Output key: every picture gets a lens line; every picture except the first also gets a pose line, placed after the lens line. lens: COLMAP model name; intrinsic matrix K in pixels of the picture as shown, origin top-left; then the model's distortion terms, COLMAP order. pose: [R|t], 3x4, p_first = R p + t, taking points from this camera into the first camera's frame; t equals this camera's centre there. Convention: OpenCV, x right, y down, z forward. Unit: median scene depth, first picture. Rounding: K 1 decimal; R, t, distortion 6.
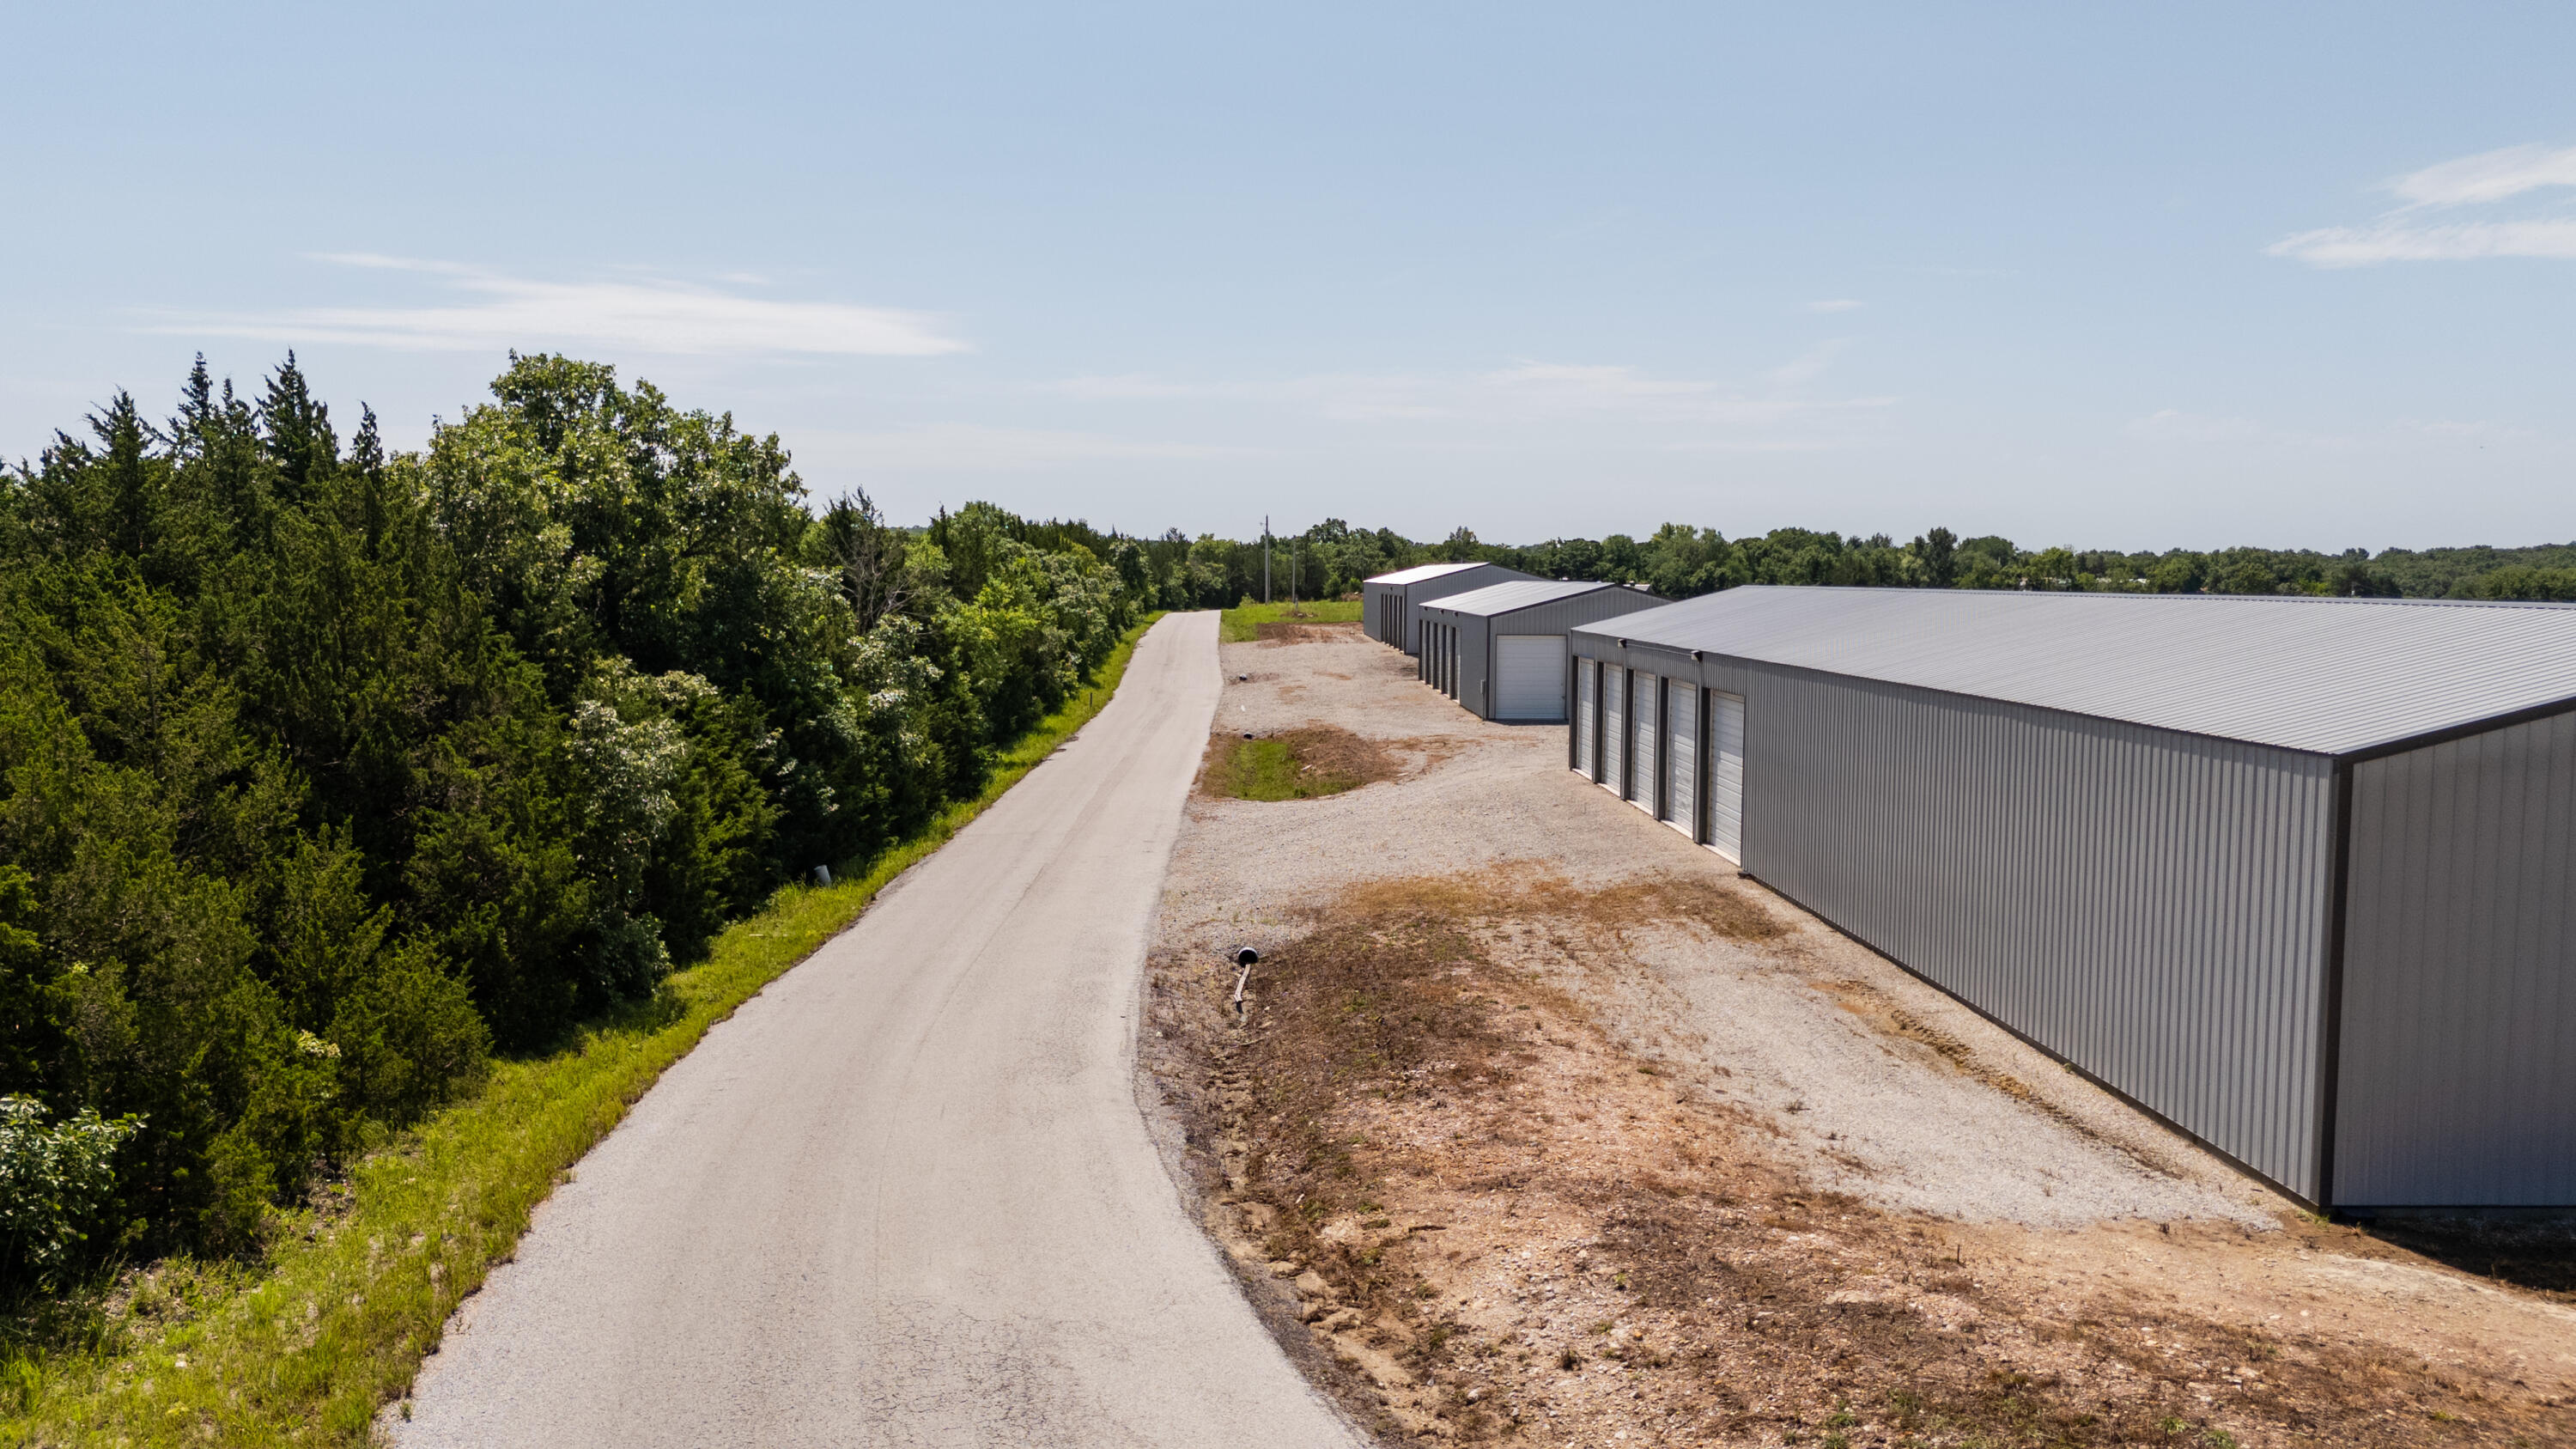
lens RADIAL K [[1879.8, 0, 1293.3], [0, 1879.8, 732.9], [0, 0, 1]] dist [0.075190, -0.072582]
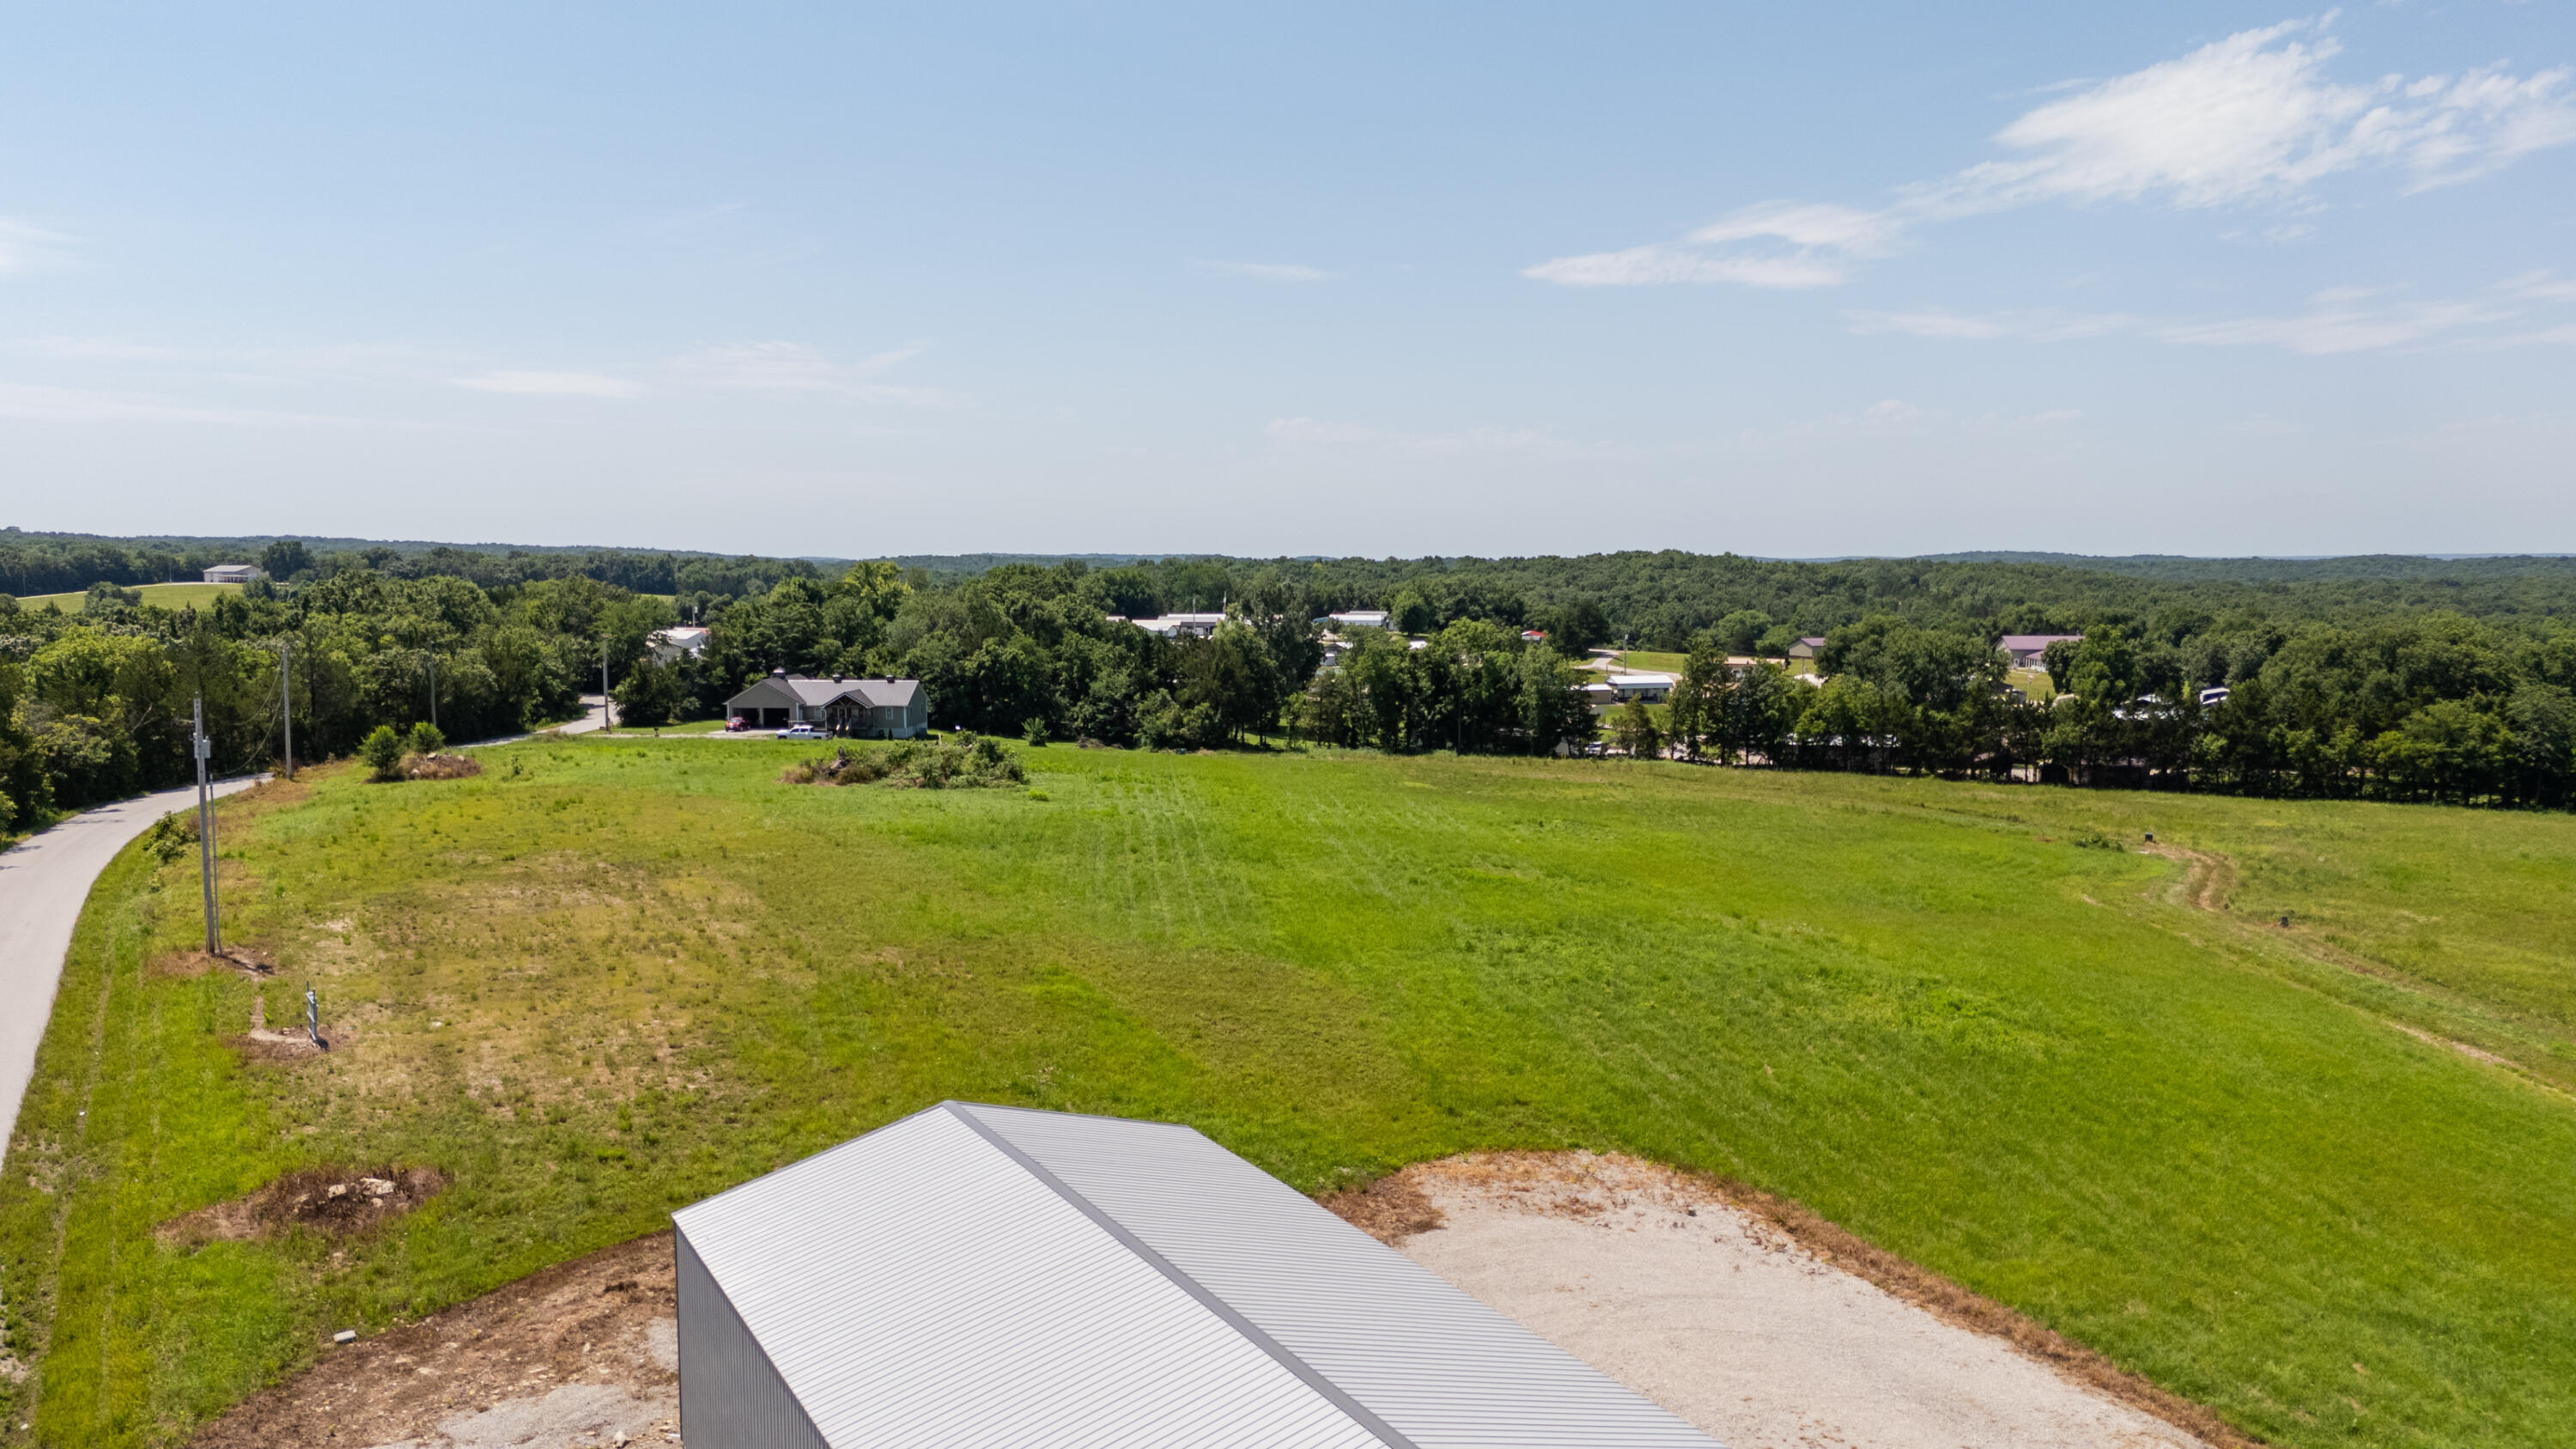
lens RADIAL K [[1879.8, 0, 1266.3], [0, 1879.8, 723.0], [0, 0, 1]] dist [0.075190, -0.072582]
pose [[0.888797, -0.048546, 0.455724, 0.002394], [0.047807, 0.998770, 0.013155, -0.738891], [-0.455802, 0.010094, 0.890024, 4.120862]]
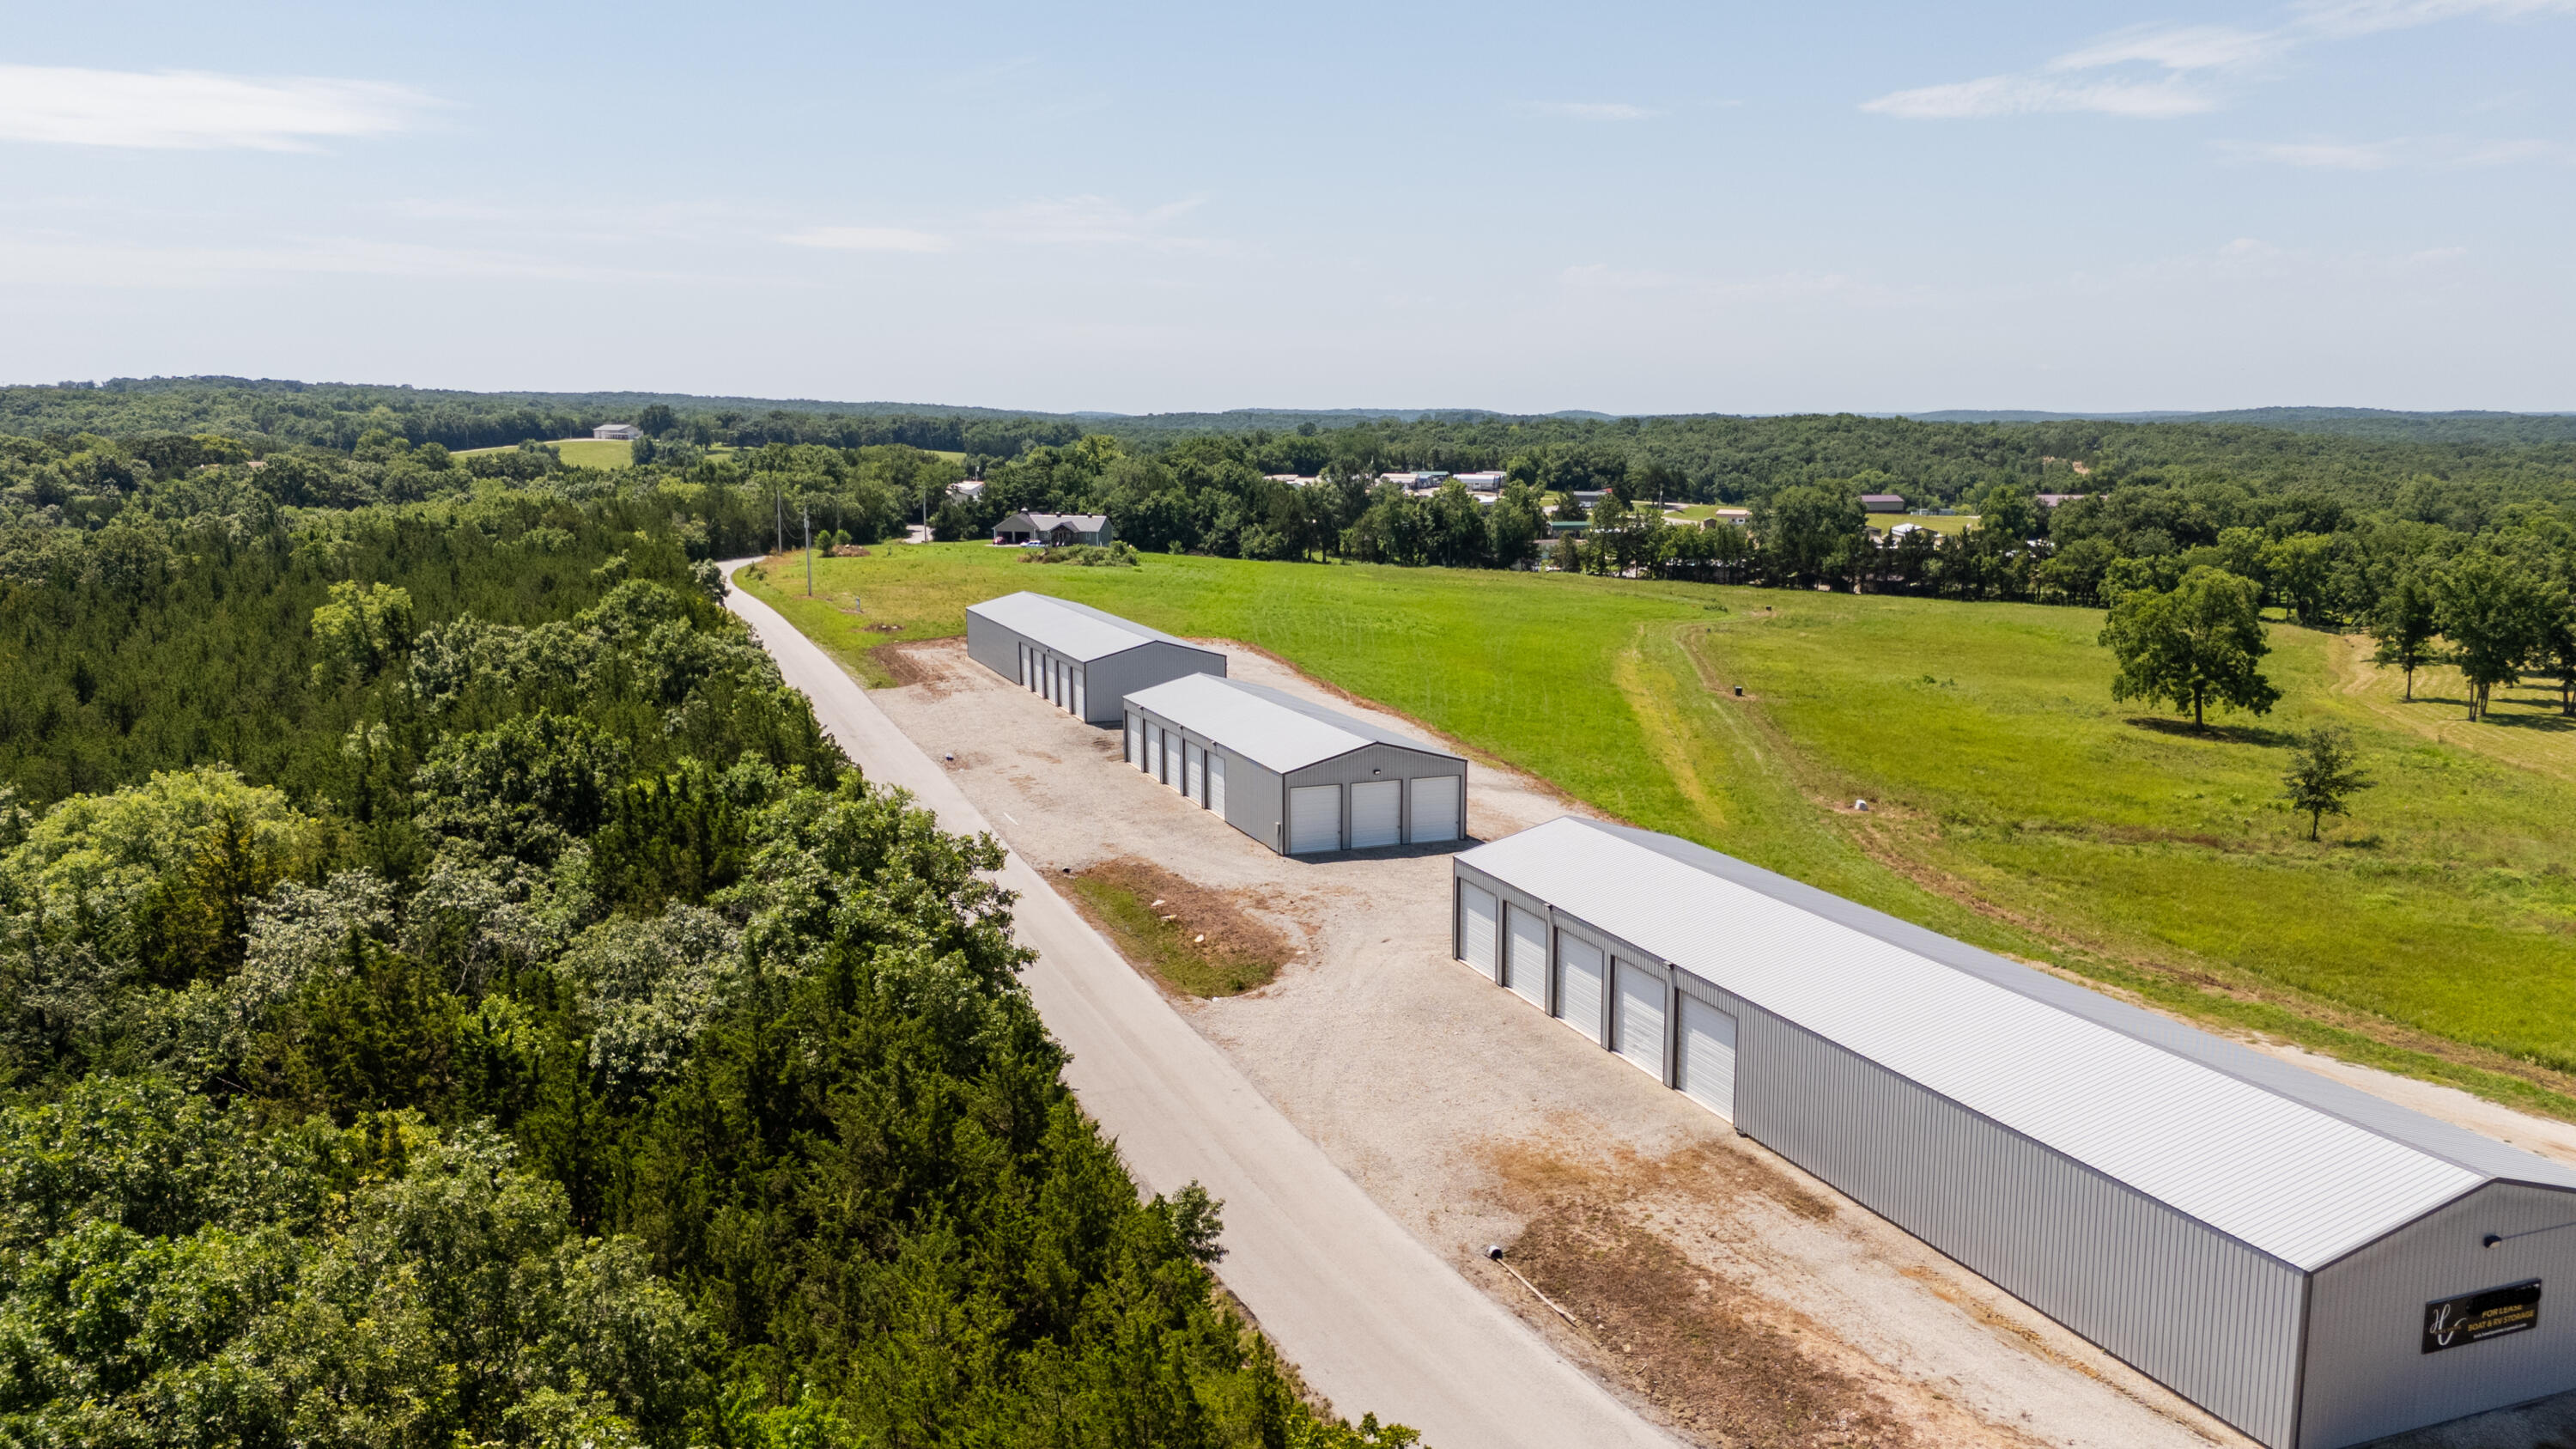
lens RADIAL K [[1879.8, 0, 1289.2], [0, 1879.8, 746.0], [0, 0, 1]] dist [0.075190, -0.072582]
pose [[0.941675, -0.064434, 0.330299, -0.796484], [0.034385, 0.994785, 0.096028, -0.531333], [-0.334764, -0.079070, 0.938979, -0.409243]]
